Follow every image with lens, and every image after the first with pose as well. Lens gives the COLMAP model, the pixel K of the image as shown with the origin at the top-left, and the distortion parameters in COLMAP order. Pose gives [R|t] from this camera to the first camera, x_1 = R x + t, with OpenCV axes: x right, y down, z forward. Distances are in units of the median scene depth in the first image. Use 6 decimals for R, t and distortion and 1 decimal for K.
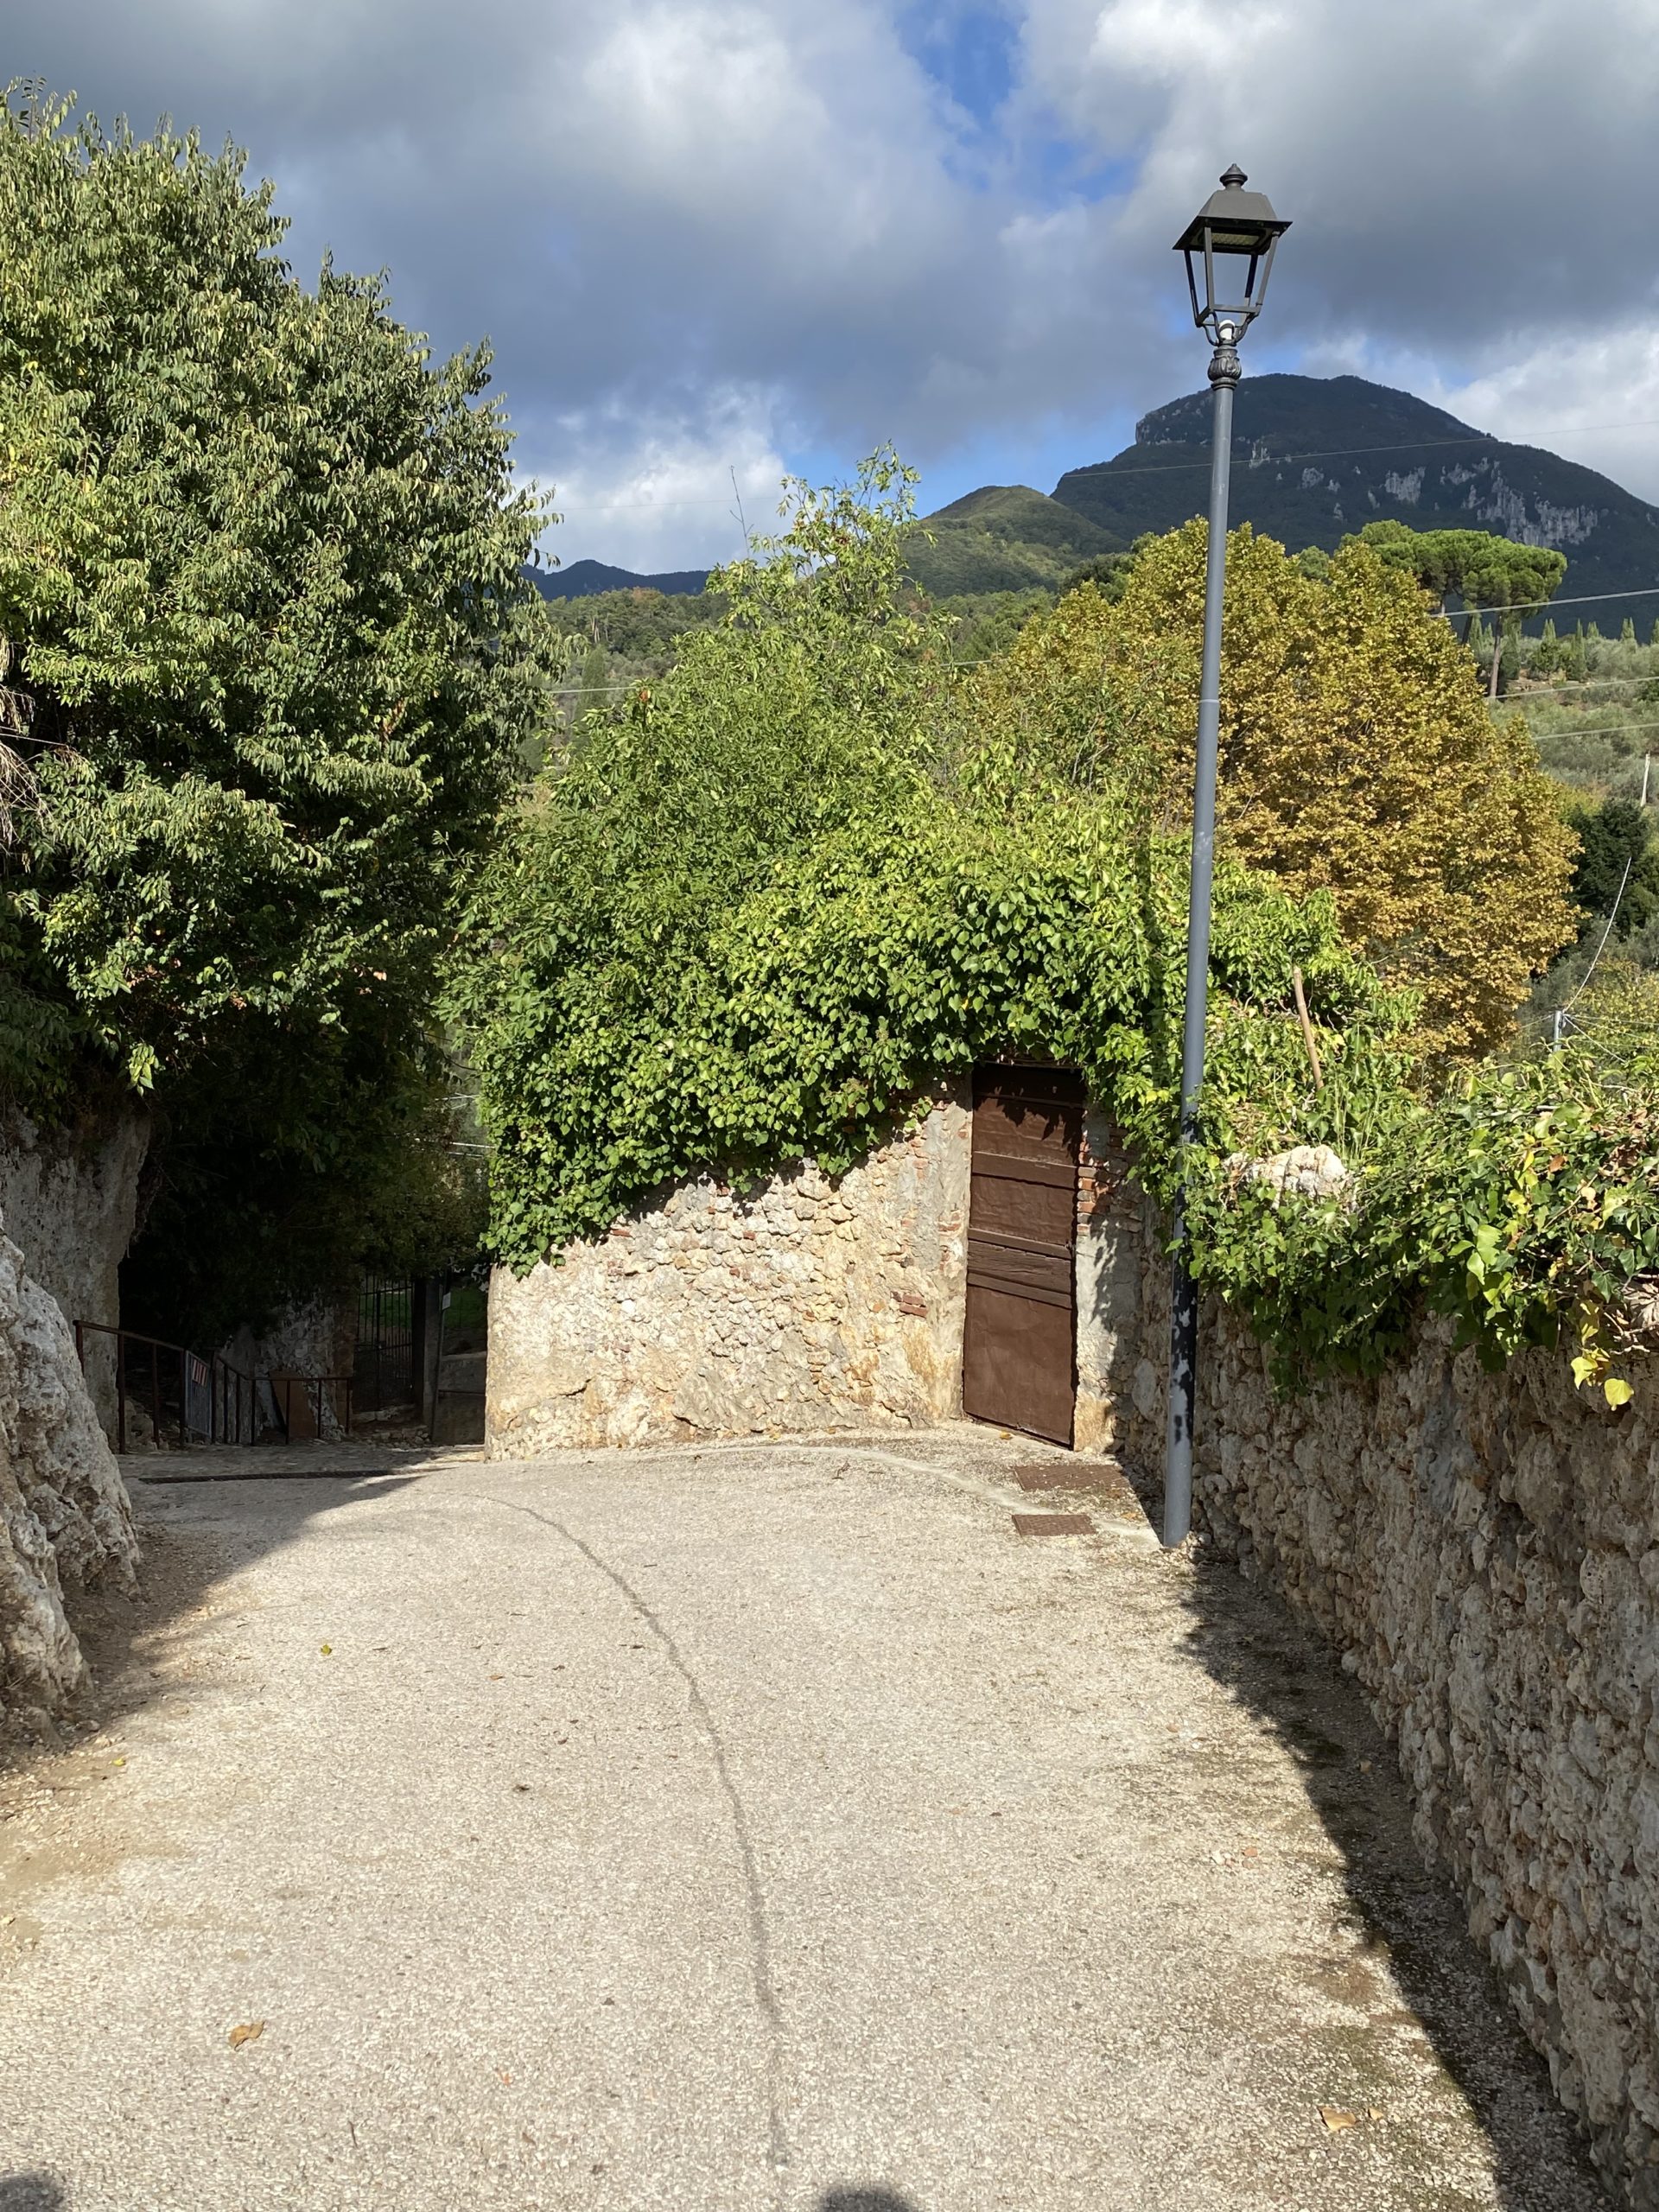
lens RADIAL K [[1922.9, 0, 829.5], [0, 1922.9, 1106.0], [0, 0, 1]] dist [0.116243, -0.180017]
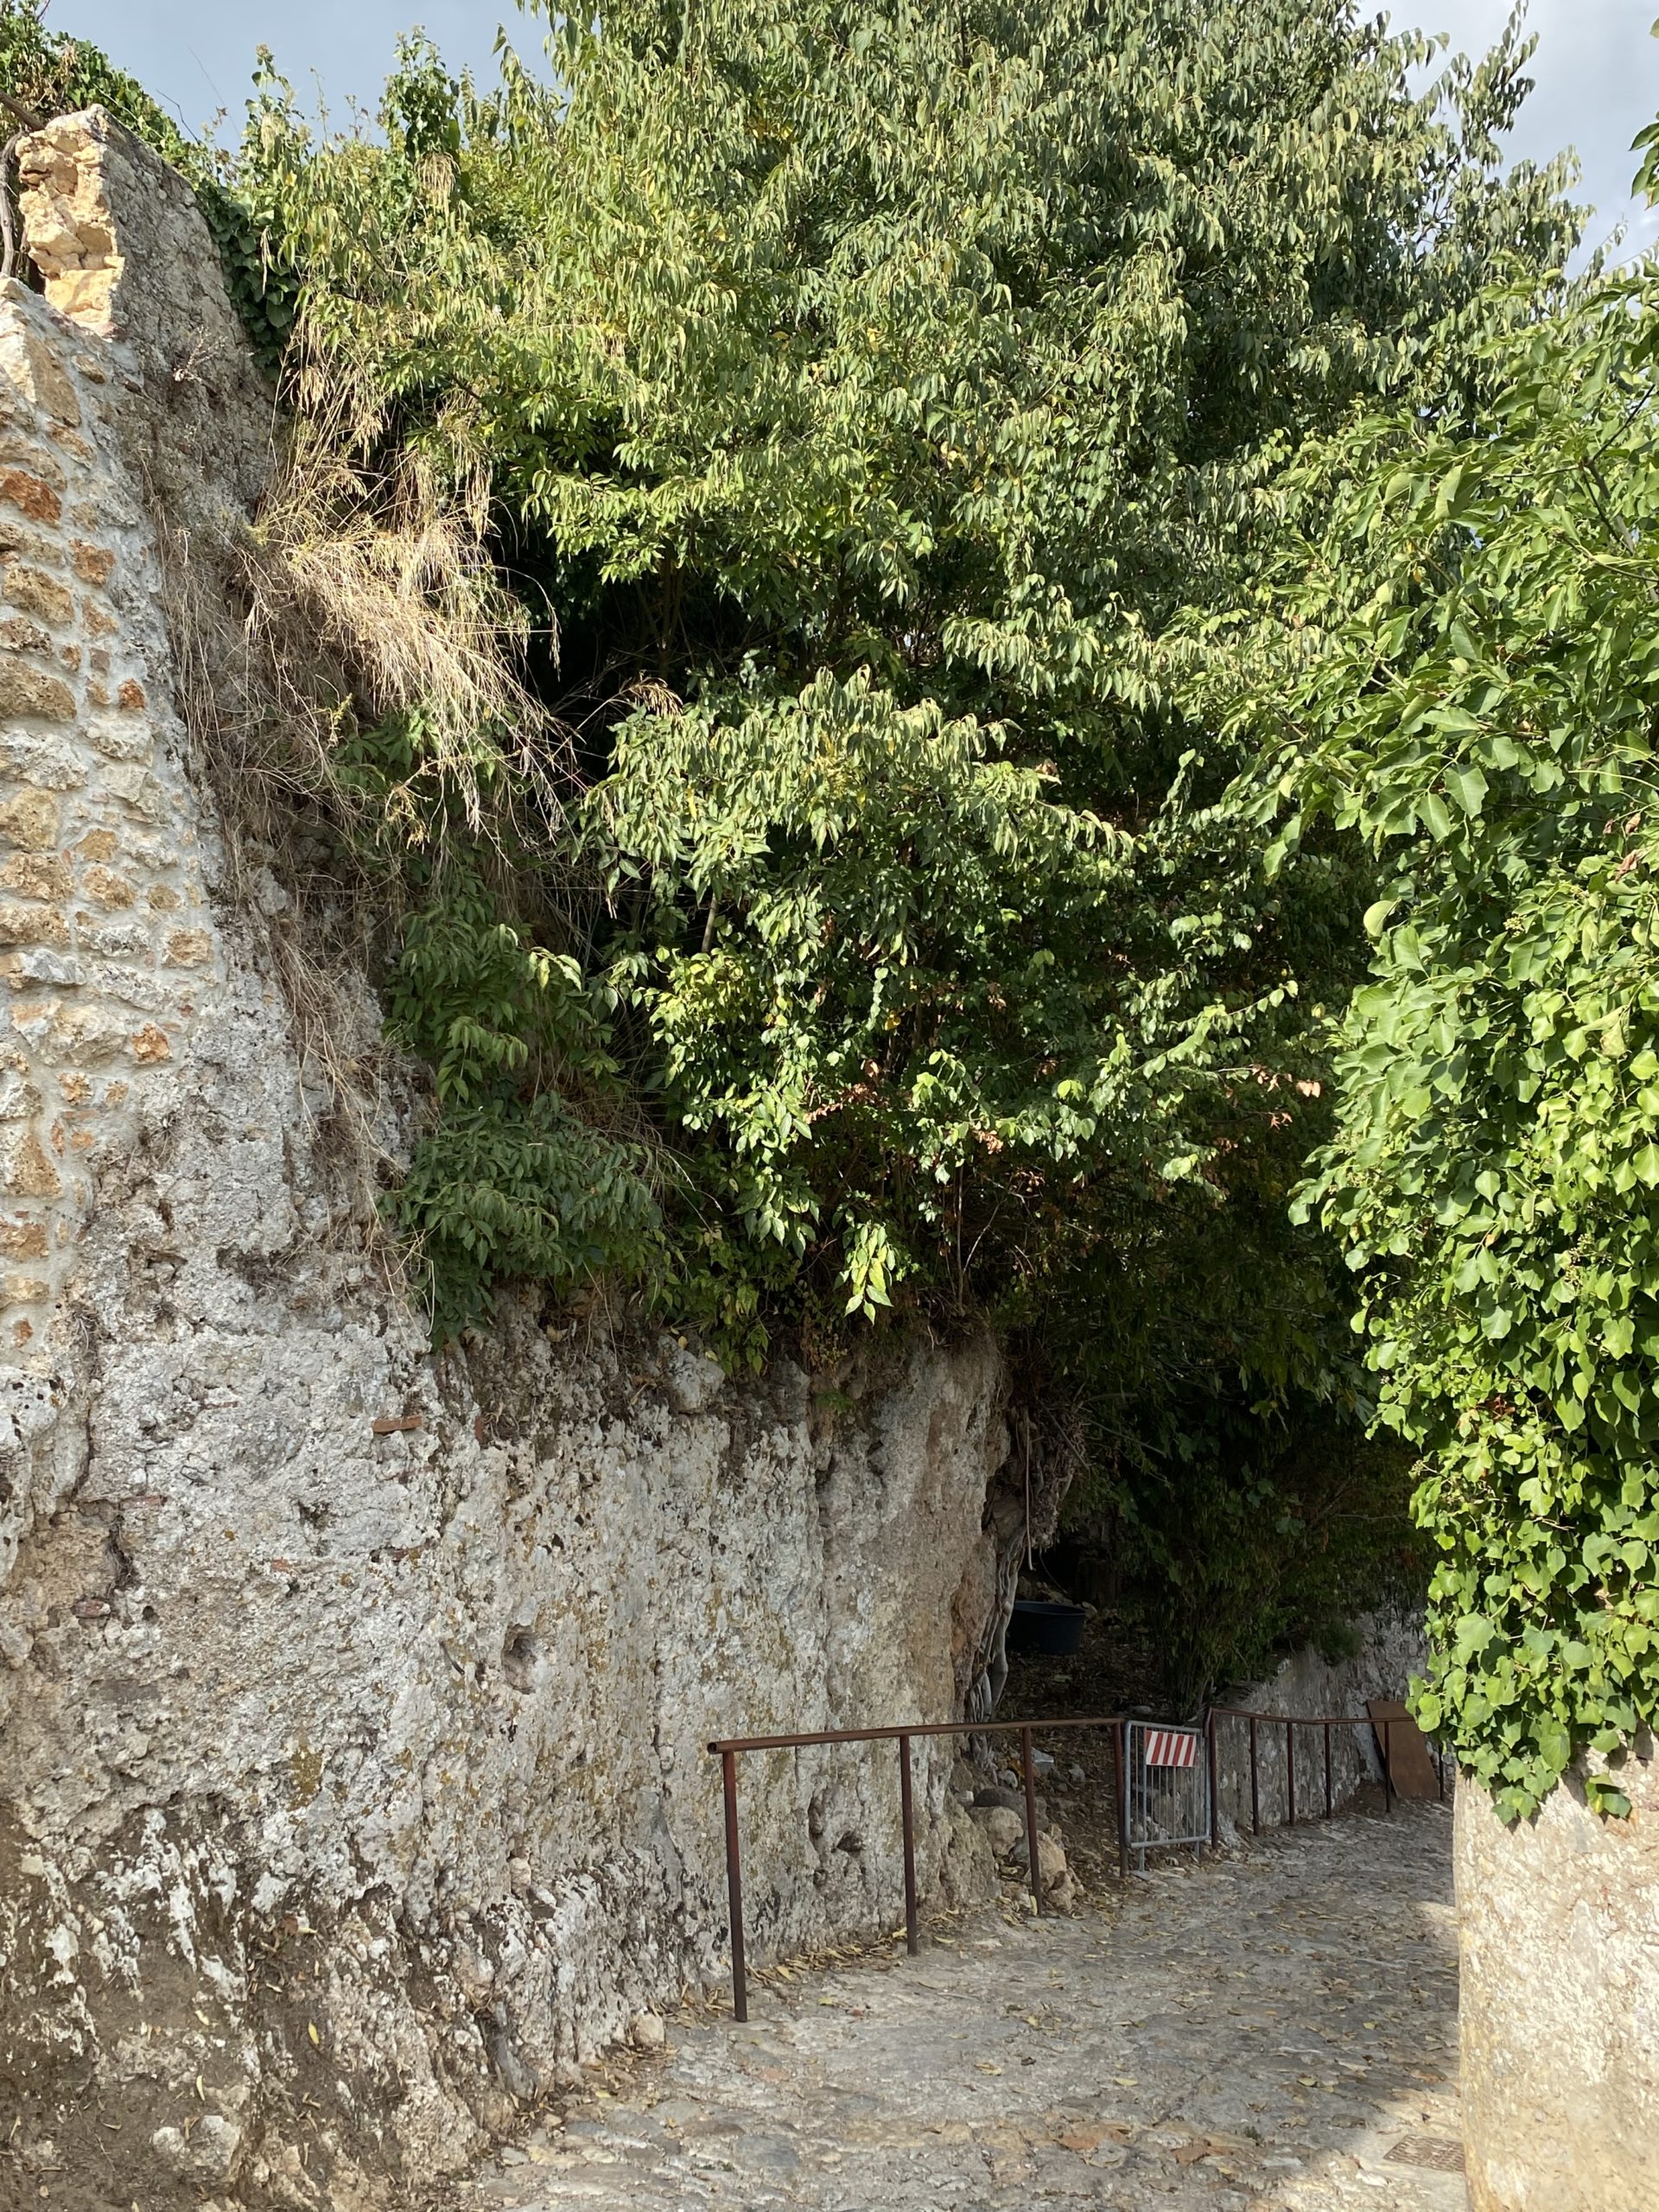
lens RADIAL K [[1922.9, 0, 829.5], [0, 1922.9, 1106.0], [0, 0, 1]] dist [0.116243, -0.180017]
pose [[0.818746, -0.062543, -0.570739, -0.047838], [-0.009394, 0.992457, -0.122231, 0.002240], [0.574079, 0.105438, 0.811983, 0.617622]]
